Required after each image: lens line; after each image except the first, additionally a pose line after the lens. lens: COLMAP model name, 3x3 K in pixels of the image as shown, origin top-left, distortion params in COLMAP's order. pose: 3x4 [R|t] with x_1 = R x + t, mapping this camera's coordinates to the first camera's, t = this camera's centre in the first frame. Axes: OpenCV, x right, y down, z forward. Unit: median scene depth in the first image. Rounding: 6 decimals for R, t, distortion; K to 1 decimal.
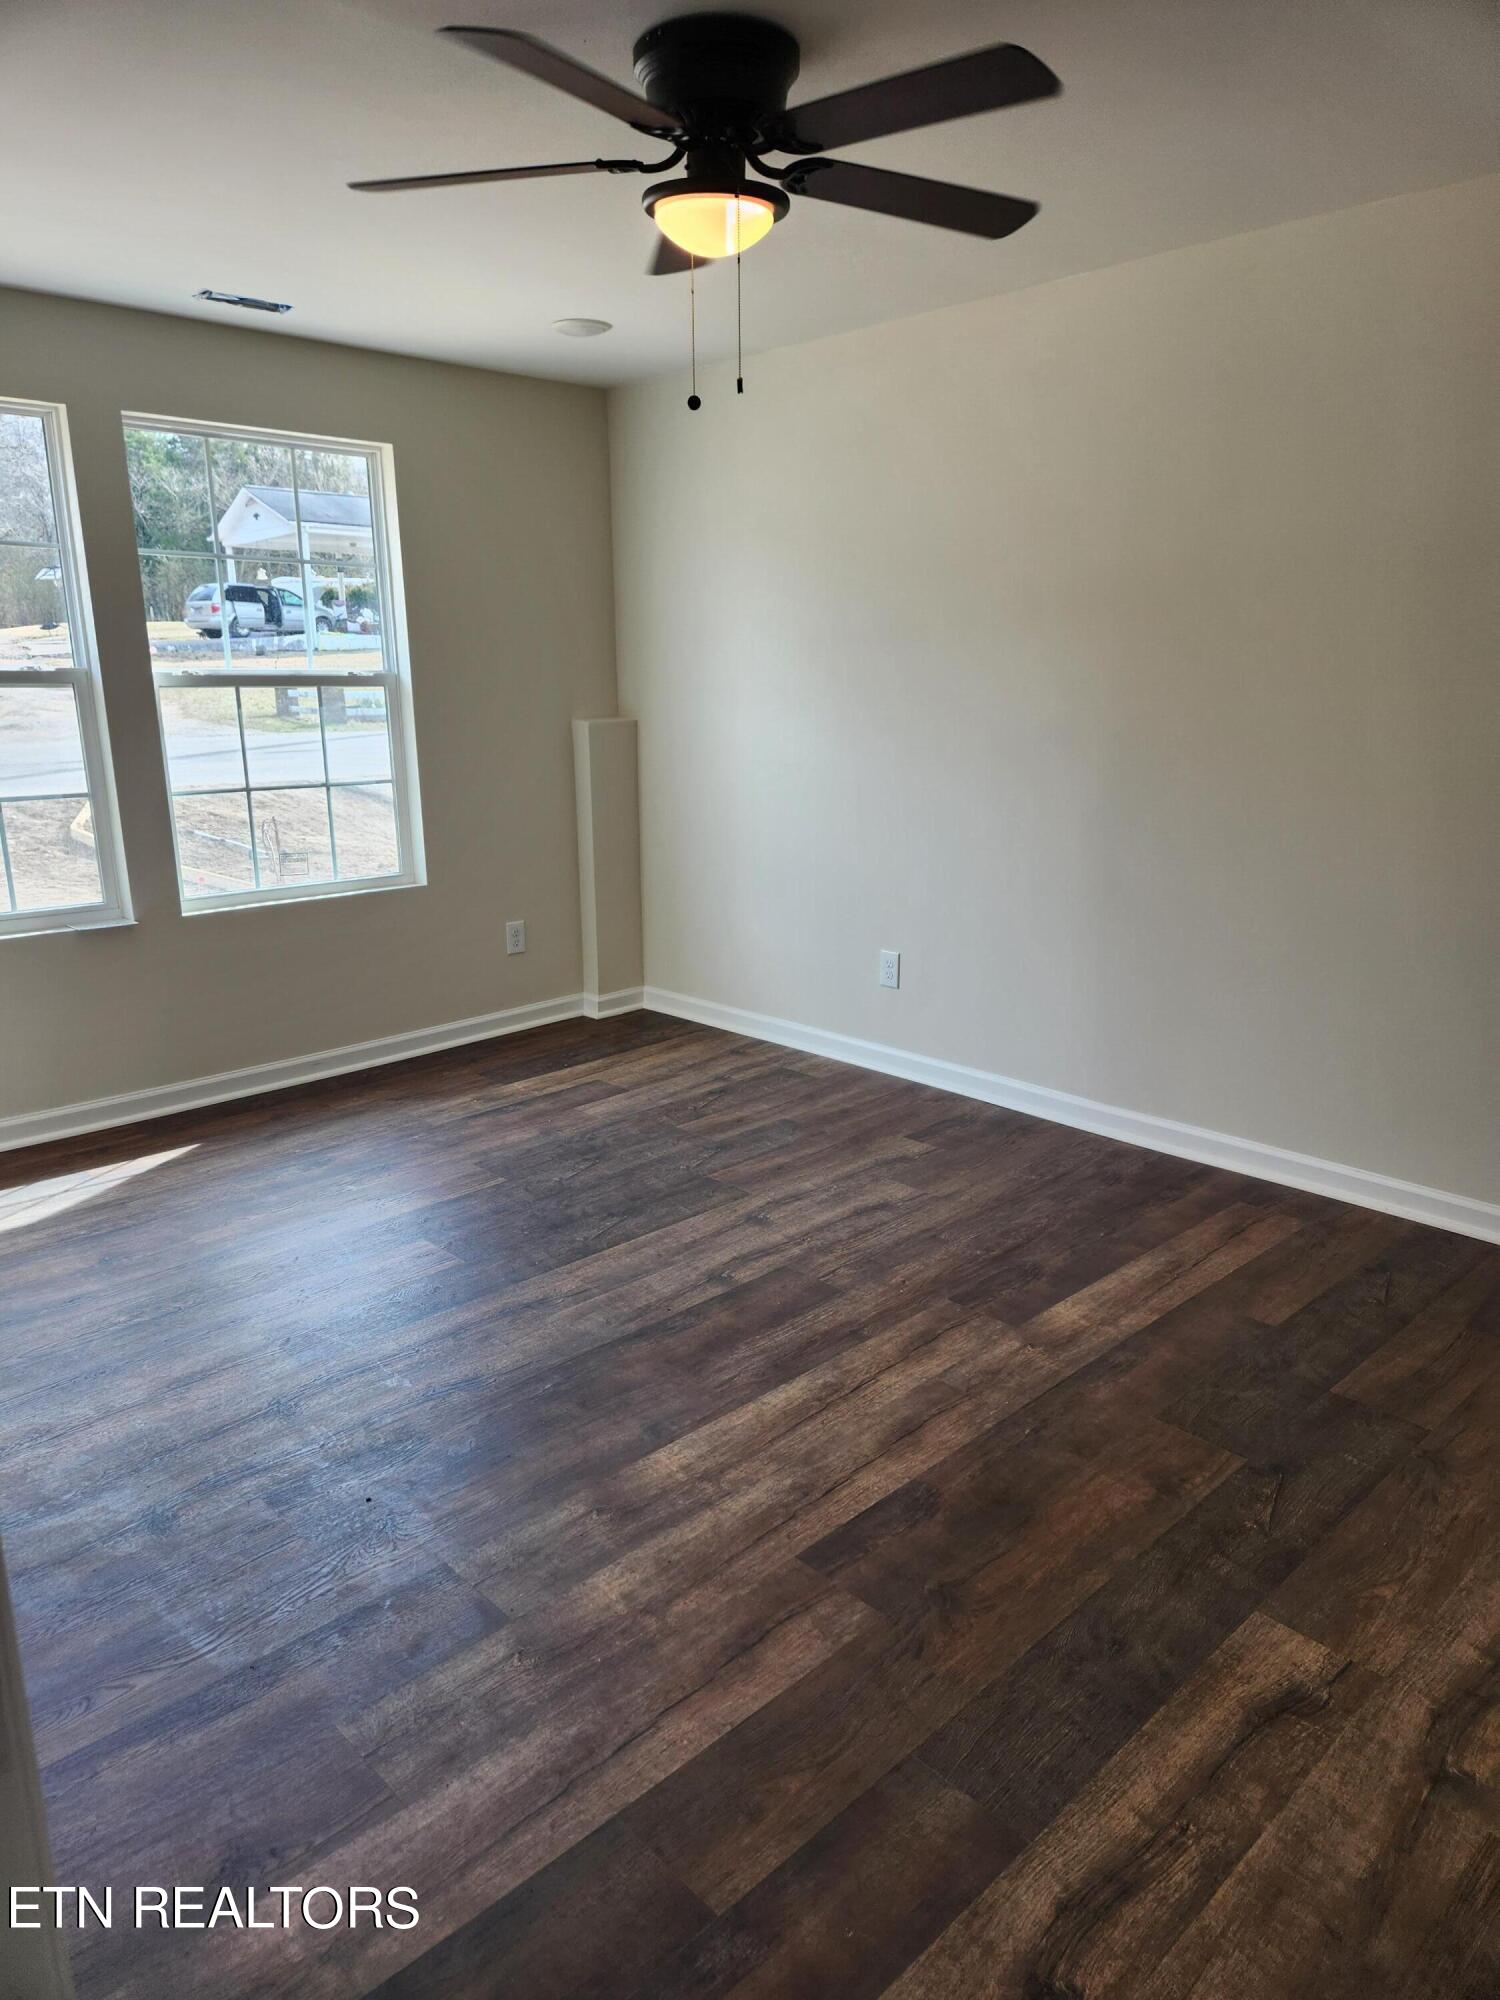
lens RADIAL K [[1330.9, 0, 750.0], [0, 1330.9, 1000.0], [0, 0, 1]] dist [0.049152, -0.054377]
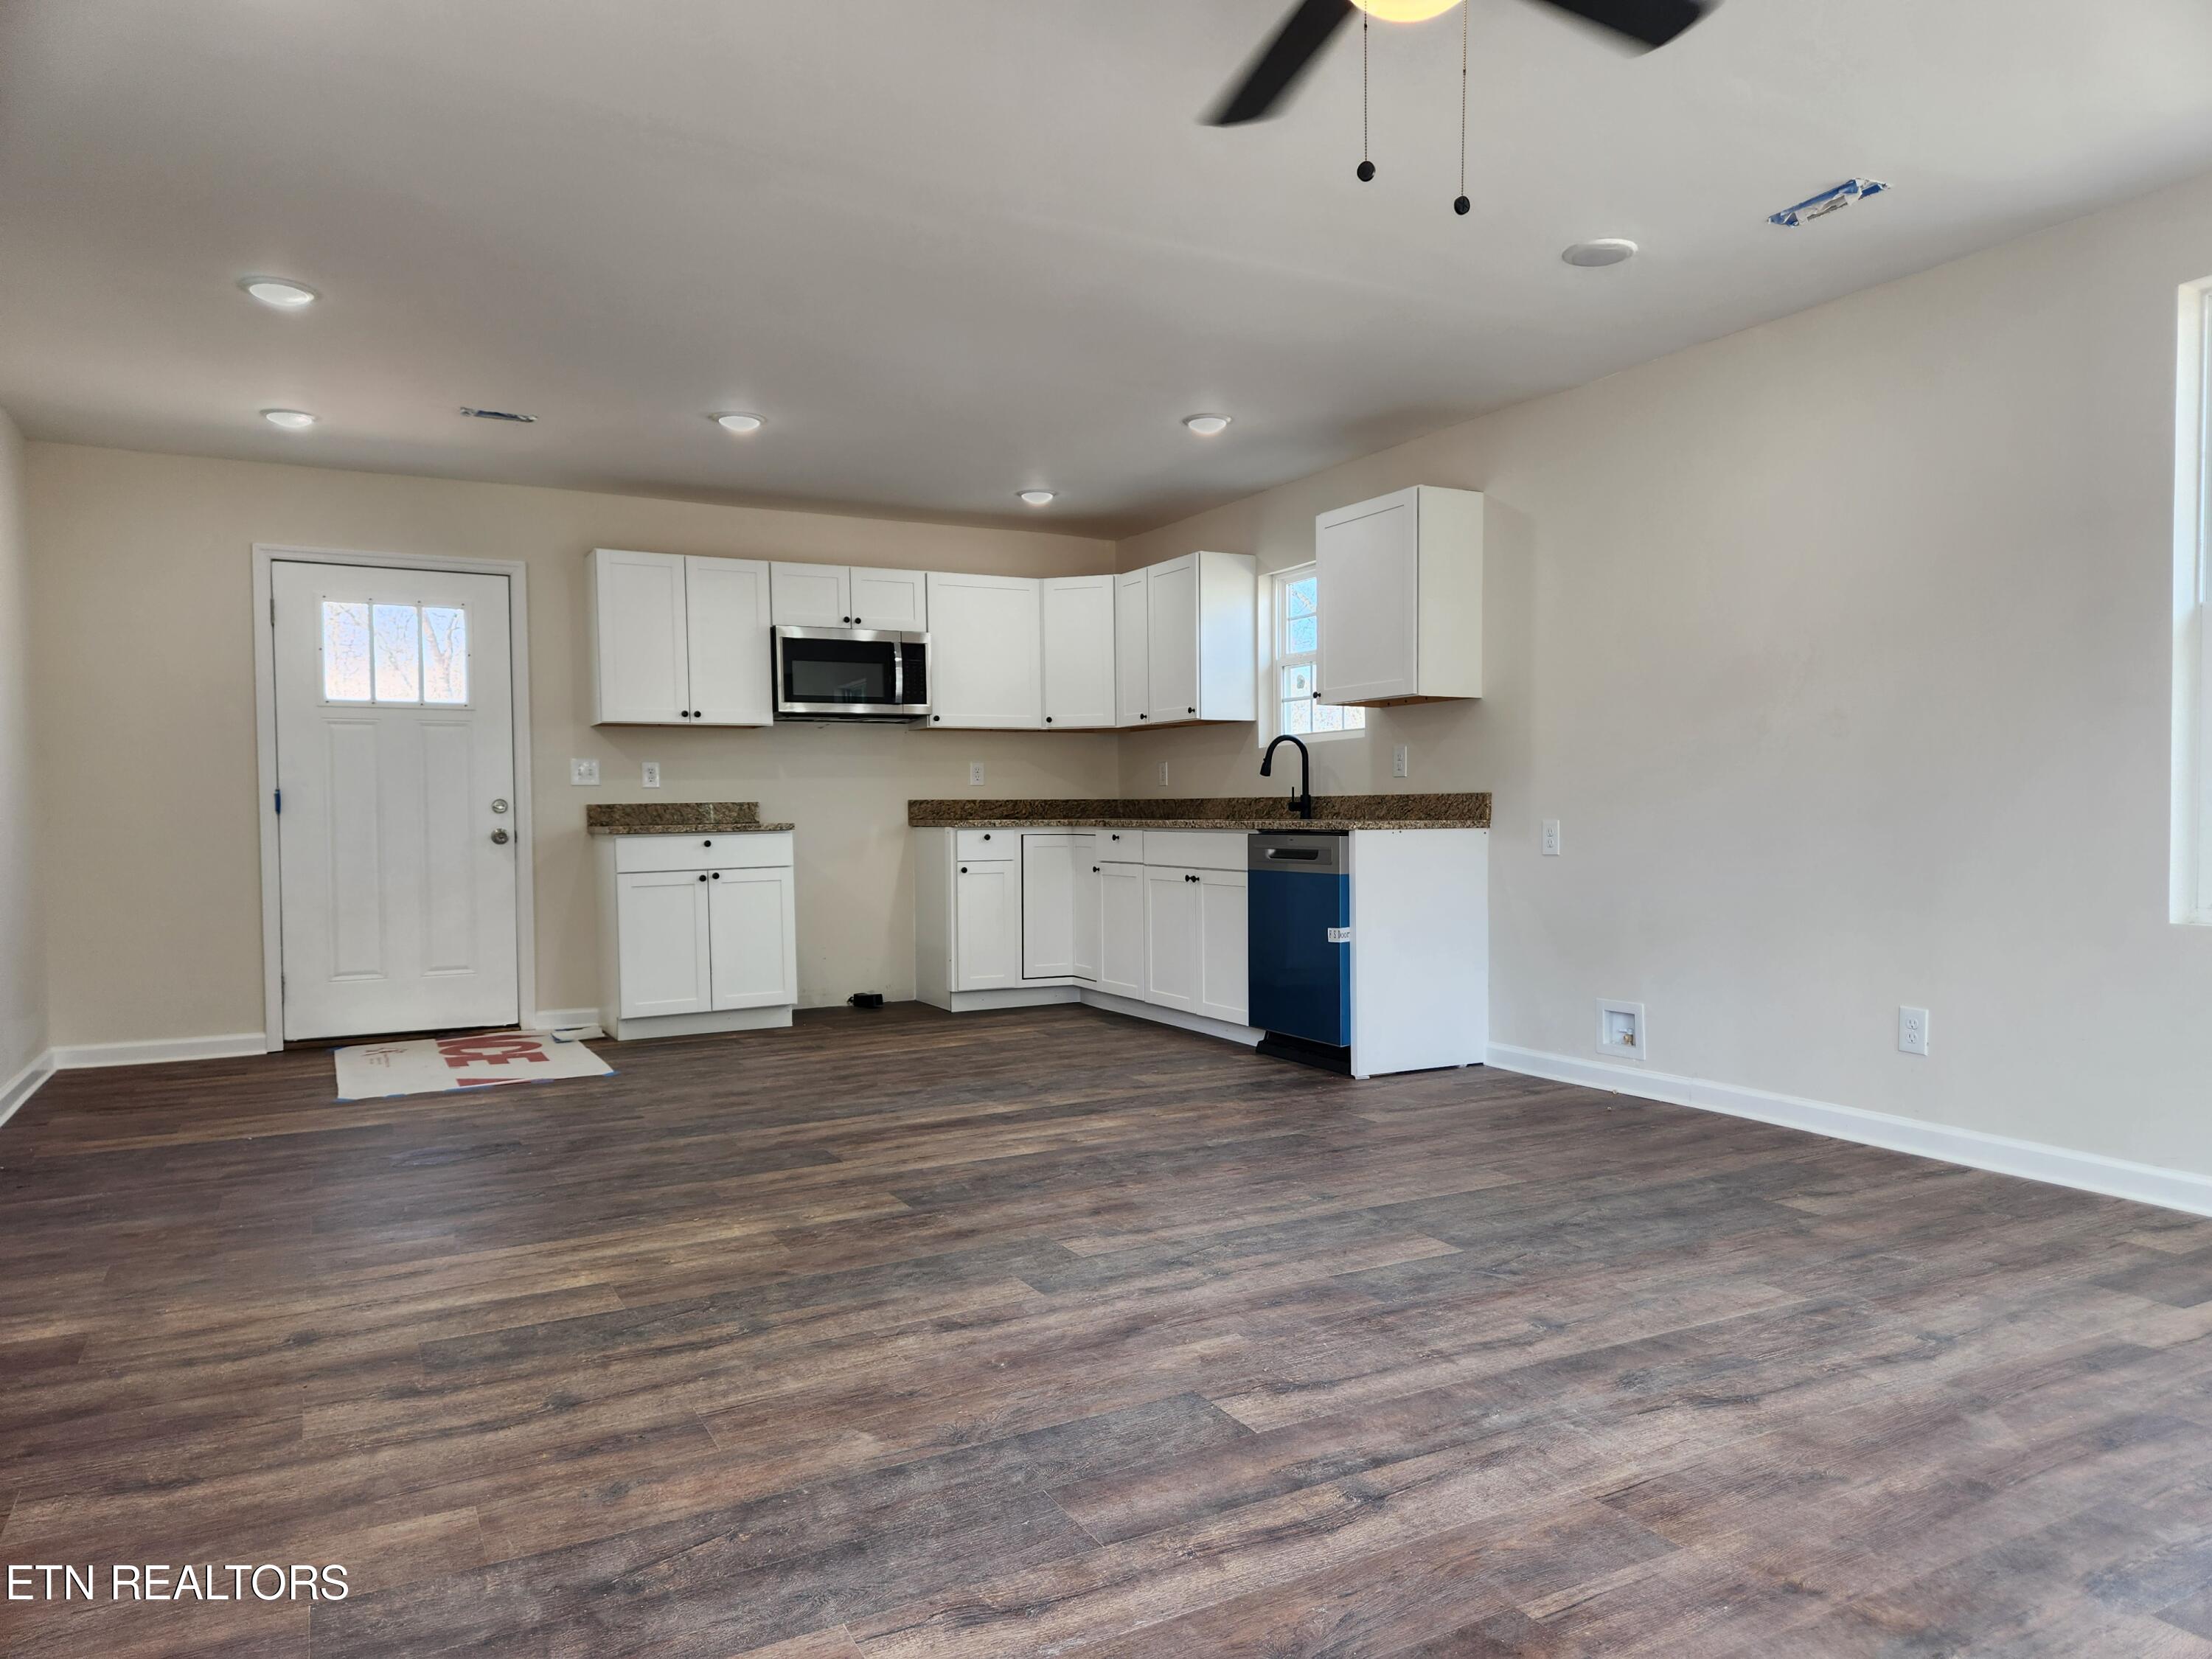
lens RADIAL K [[1472.0, 0, 1106.0], [0, 1472.0, 829.5], [0, 0, 1]] dist [0.049152, -0.054377]
pose [[-0.957017, 0.023385, 0.289087, -0.629045], [0.095572, 0.966501, 0.238206, -0.420763], [-0.273832, 0.255596, -0.927193, 2.380668]]
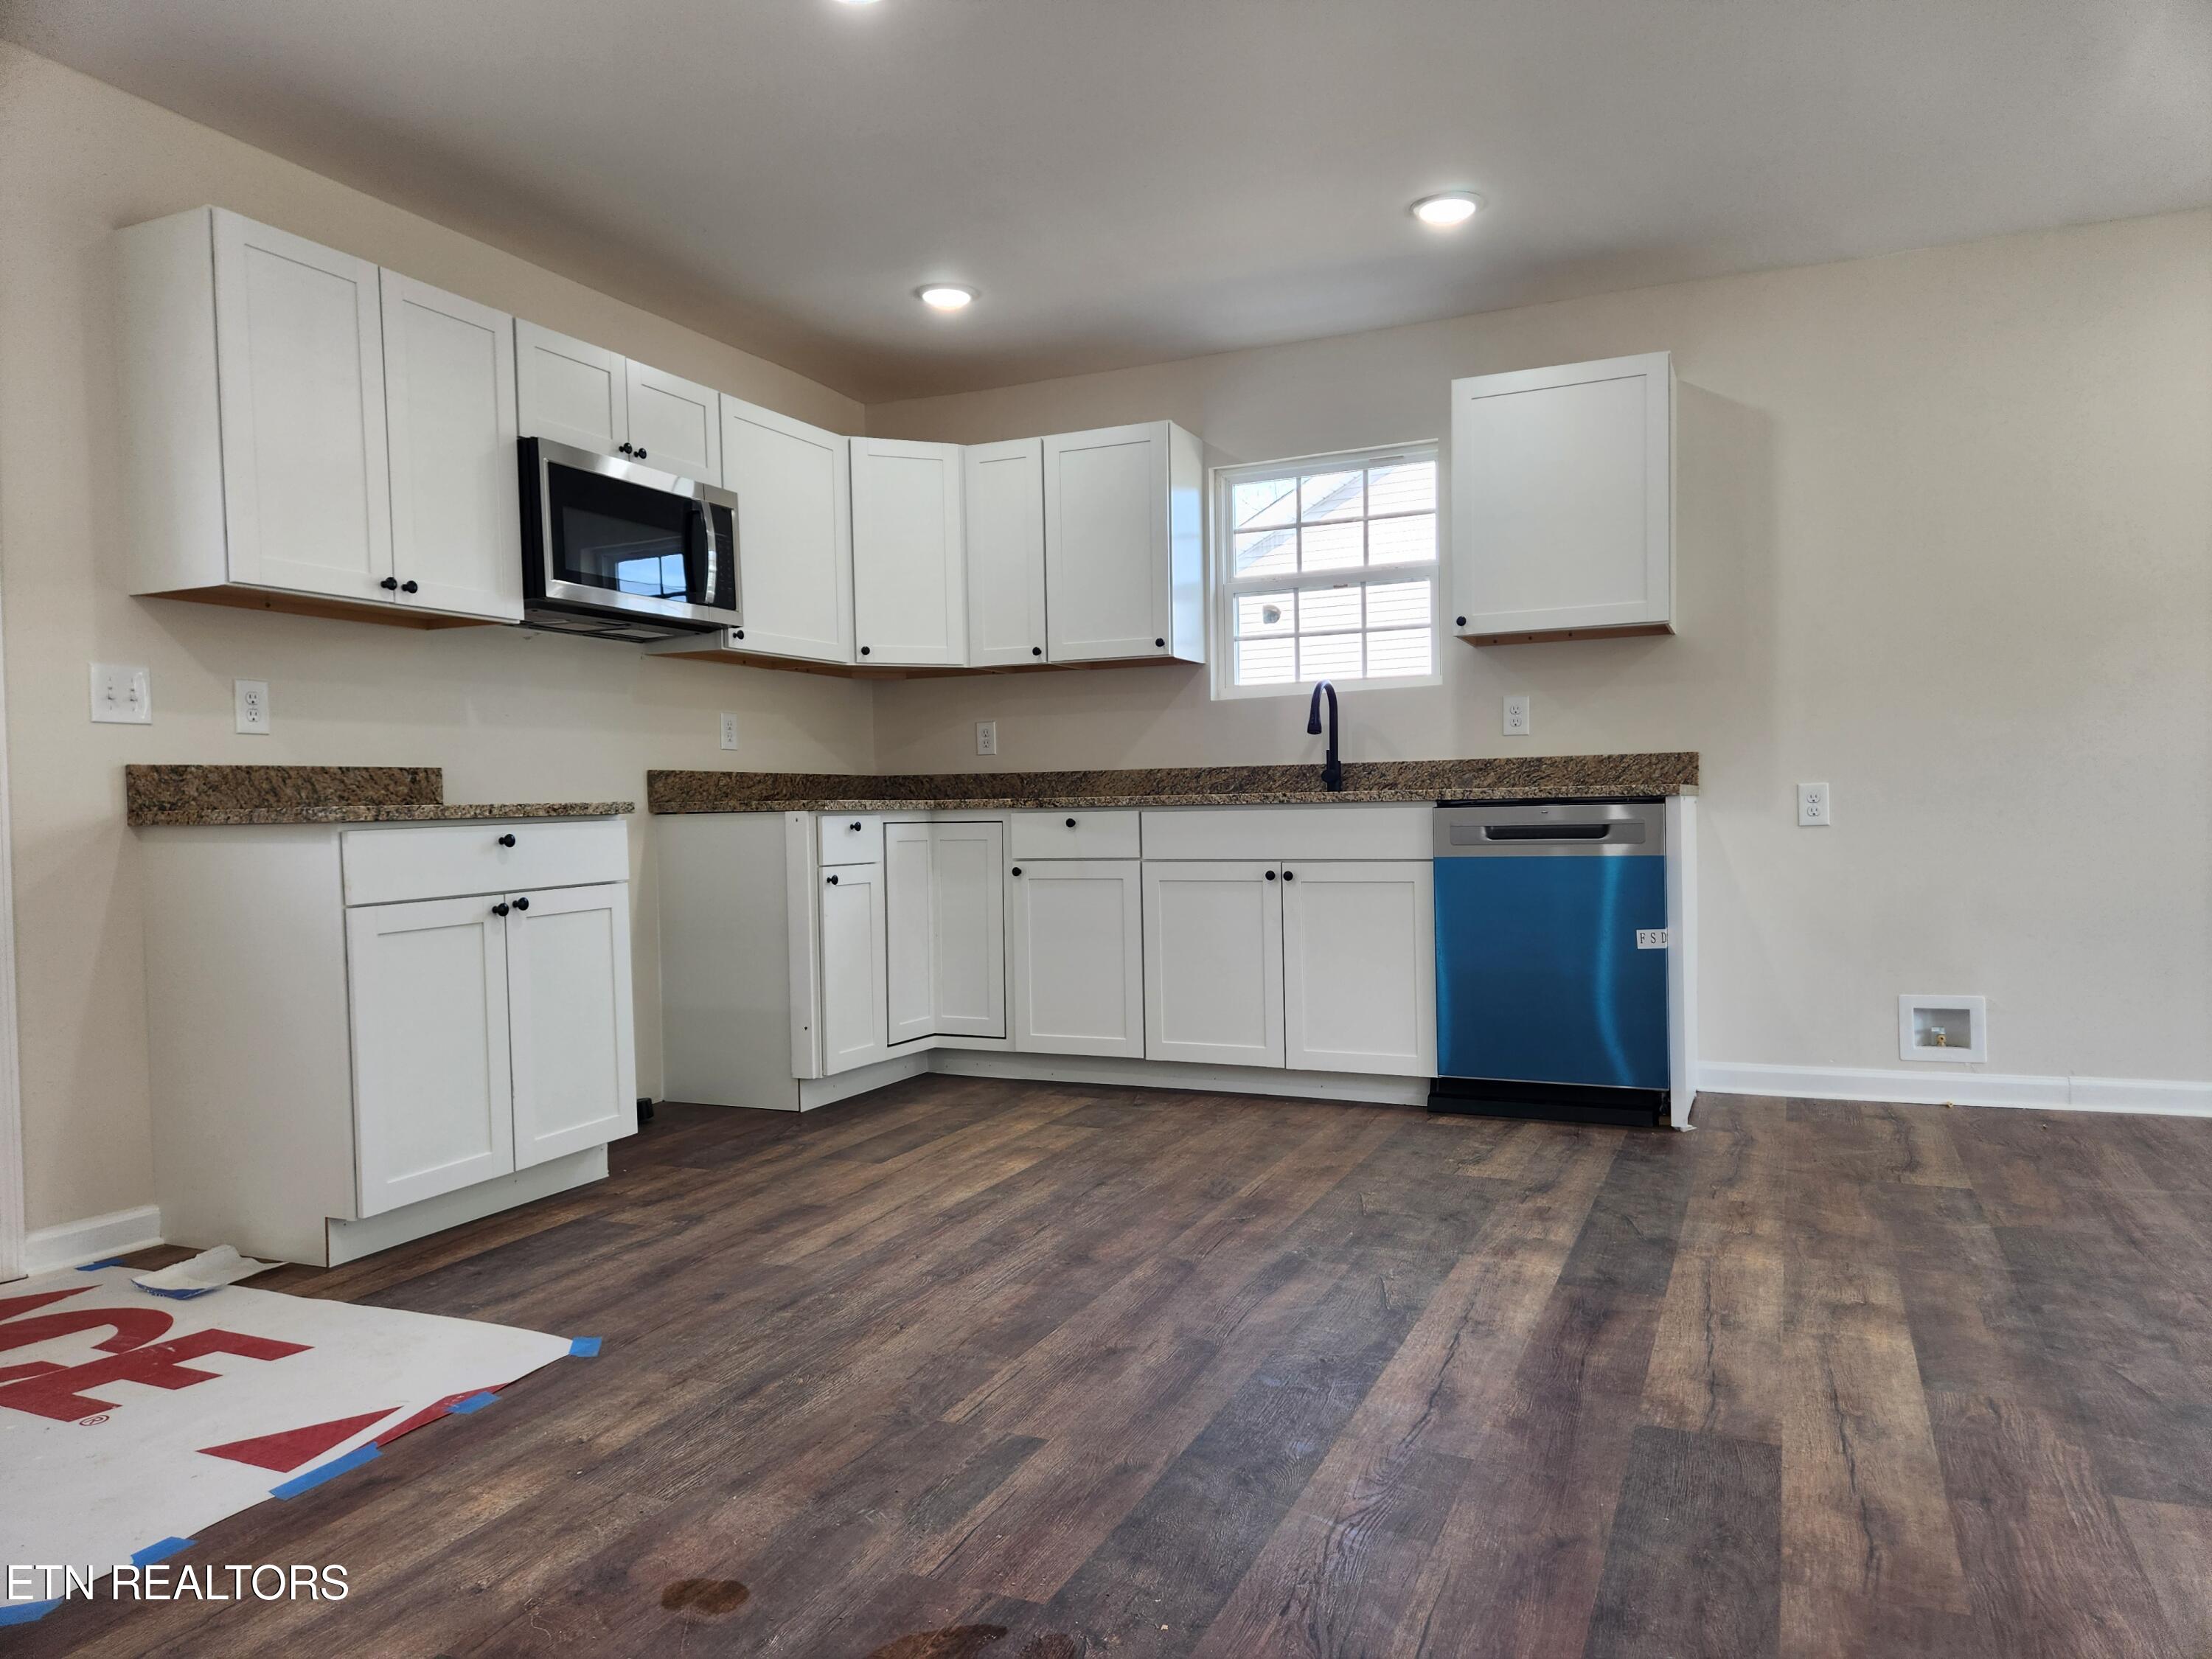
lens RADIAL K [[1472.0, 0, 1106.0], [0, 1472.0, 829.5], [0, 0, 1]] dist [0.049152, -0.054377]
pose [[-0.932976, 0.040756, -0.357625, 0.745911], [-0.051495, 0.968235, 0.244684, -0.205860], [0.356237, 0.246700, -0.901241, 1.549861]]
